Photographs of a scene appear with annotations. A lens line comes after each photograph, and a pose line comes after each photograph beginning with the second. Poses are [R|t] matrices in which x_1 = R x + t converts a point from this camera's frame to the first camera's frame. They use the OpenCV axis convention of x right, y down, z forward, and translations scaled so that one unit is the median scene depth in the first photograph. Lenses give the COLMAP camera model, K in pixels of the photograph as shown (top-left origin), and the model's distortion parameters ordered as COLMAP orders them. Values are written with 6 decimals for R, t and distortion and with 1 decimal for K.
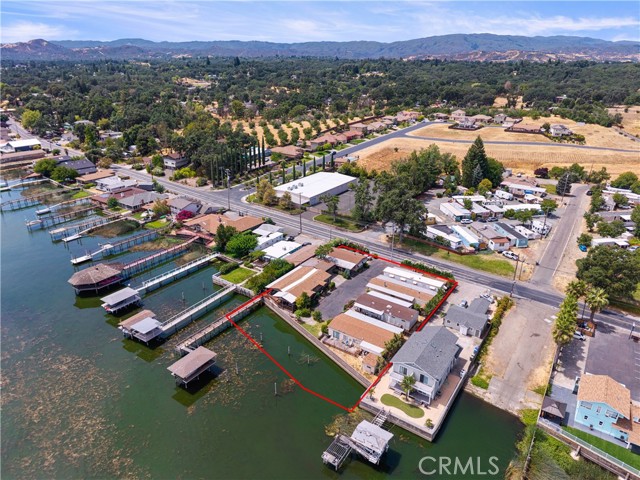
lens RADIAL K [[424.9, 0, 318.9], [0, 424.9, 245.7], [0, 0, 1]] dist [0.040789, -0.050883]
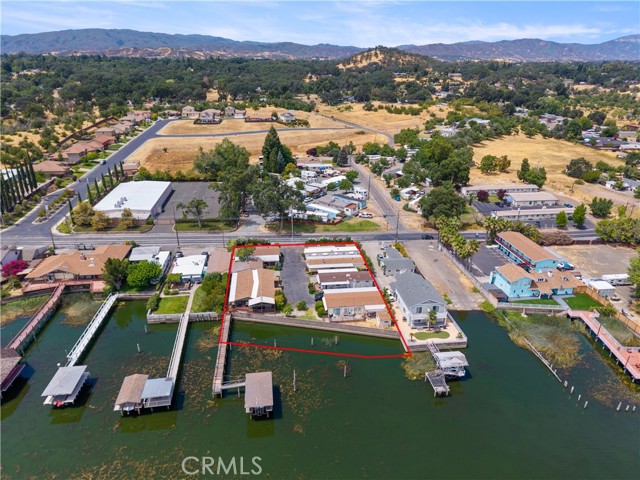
lens RADIAL K [[426.0, 0, 320.0], [0, 426.0, 240.0], [0, 0, 1]] dist [0.040688, -0.051381]
pose [[0.745726, -0.258901, 0.613892, -0.418711], [0.261786, 0.961165, 0.087354, -0.050152], [-0.612667, 0.095566, 0.784542, 0.104952]]
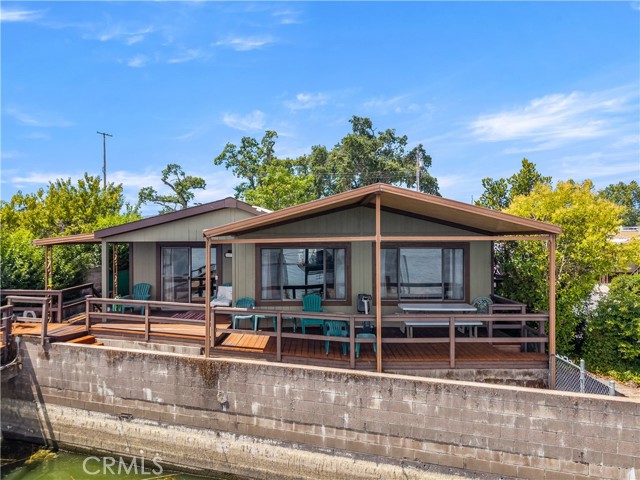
lens RADIAL K [[426.0, 0, 320.0], [0, 426.0, 240.0], [0, 0, 1]] dist [0.040688, -0.051381]
pose [[0.824285, -0.008906, 0.566105, -0.104643], [0.232342, 0.917127, -0.323876, 0.114163], [-0.516306, 0.398497, 0.758043, 0.725667]]
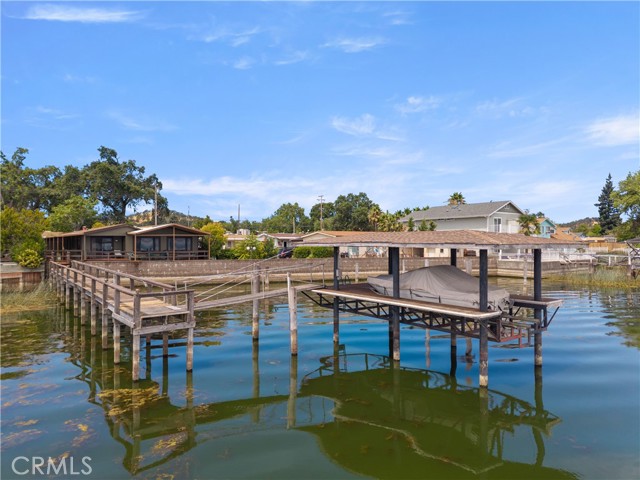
lens RADIAL K [[426.0, 0, 320.0], [0, 426.0, 240.0], [0, 0, 1]] dist [0.040688, -0.051381]
pose [[0.321553, -0.000733, 0.946891, -0.291380], [0.381264, 0.915455, -0.128764, 0.170020], [-0.866742, 0.402420, 0.294647, 0.607010]]
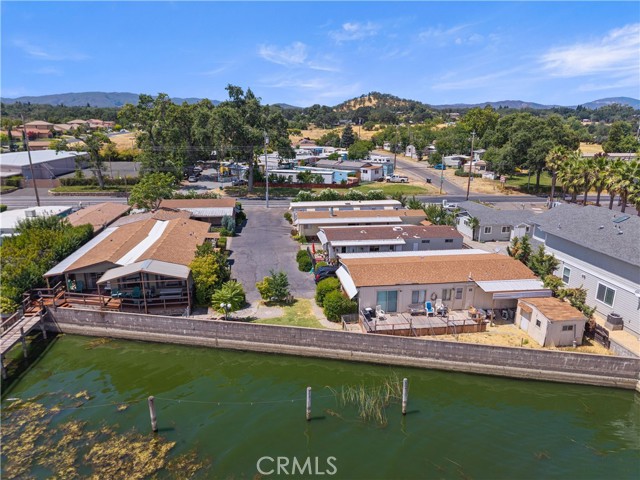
lens RADIAL K [[424.9, 0, 318.9], [0, 424.9, 245.7], [0, 0, 1]] dist [0.040789, -0.050883]
pose [[0.735609, -0.189363, 0.650400, -0.142312], [0.269924, 0.962556, -0.025040, 0.110053], [-0.621305, 0.193978, 0.759179, 0.526841]]
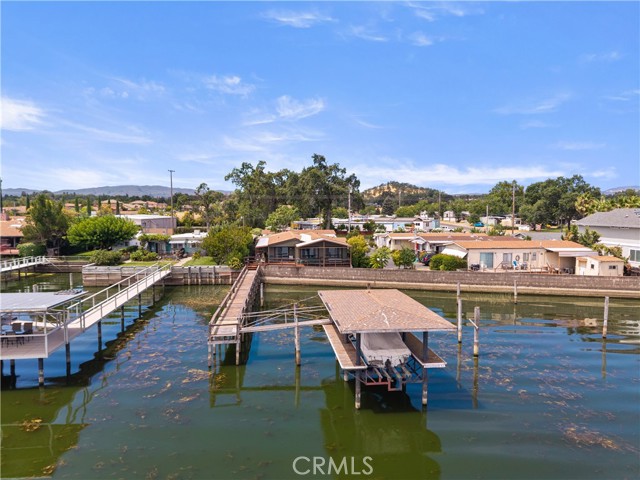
lens RADIAL K [[425.4, 0, 320.0], [0, 425.4, 240.0], [0, 0, 1]] dist [0.069262, -0.076751]
pose [[0.761156, -0.048409, 0.646760, -0.299135], [0.263896, 0.934045, -0.240662, 0.176423], [-0.592453, 0.353859, 0.723729, 0.506086]]
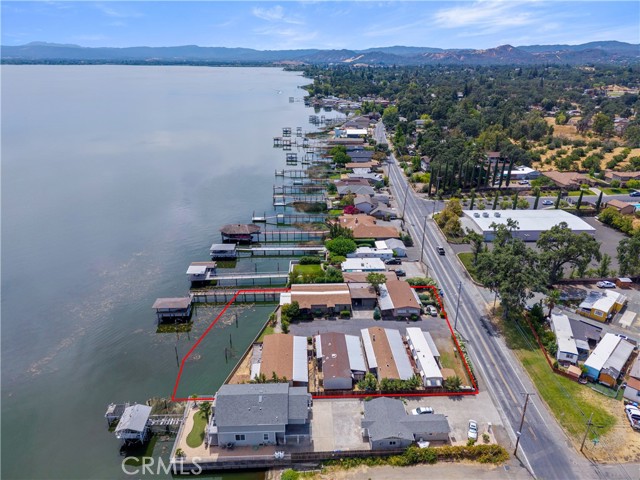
lens RADIAL K [[426.0, 0, 320.0], [0, 426.0, 240.0], [0, 0, 1]] dist [0.040688, -0.051381]
pose [[0.592118, 0.304113, -0.746265, 0.532751], [-0.318926, 0.938883, 0.129559, -0.131348], [0.740056, 0.161289, 0.652919, 0.282123]]
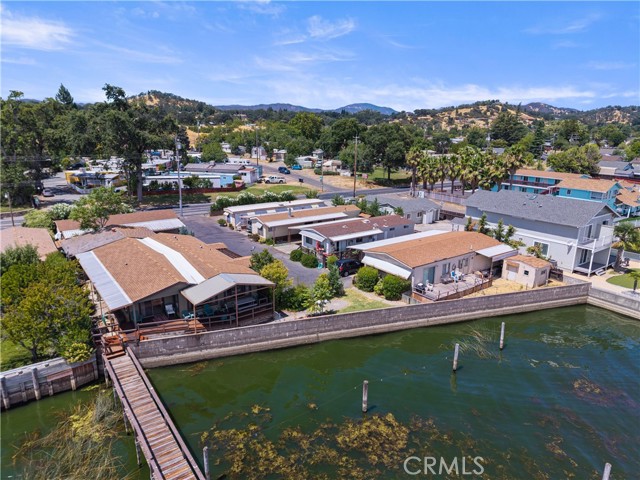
lens RADIAL K [[424.9, 0, 318.9], [0, 424.9, 245.7], [0, 0, 1]] dist [0.040789, -0.050883]
pose [[0.330994, -0.258940, 0.907410, -0.250358], [0.369663, 0.920337, 0.127788, 0.060541], [-0.868212, 0.293139, 0.400347, 0.627707]]
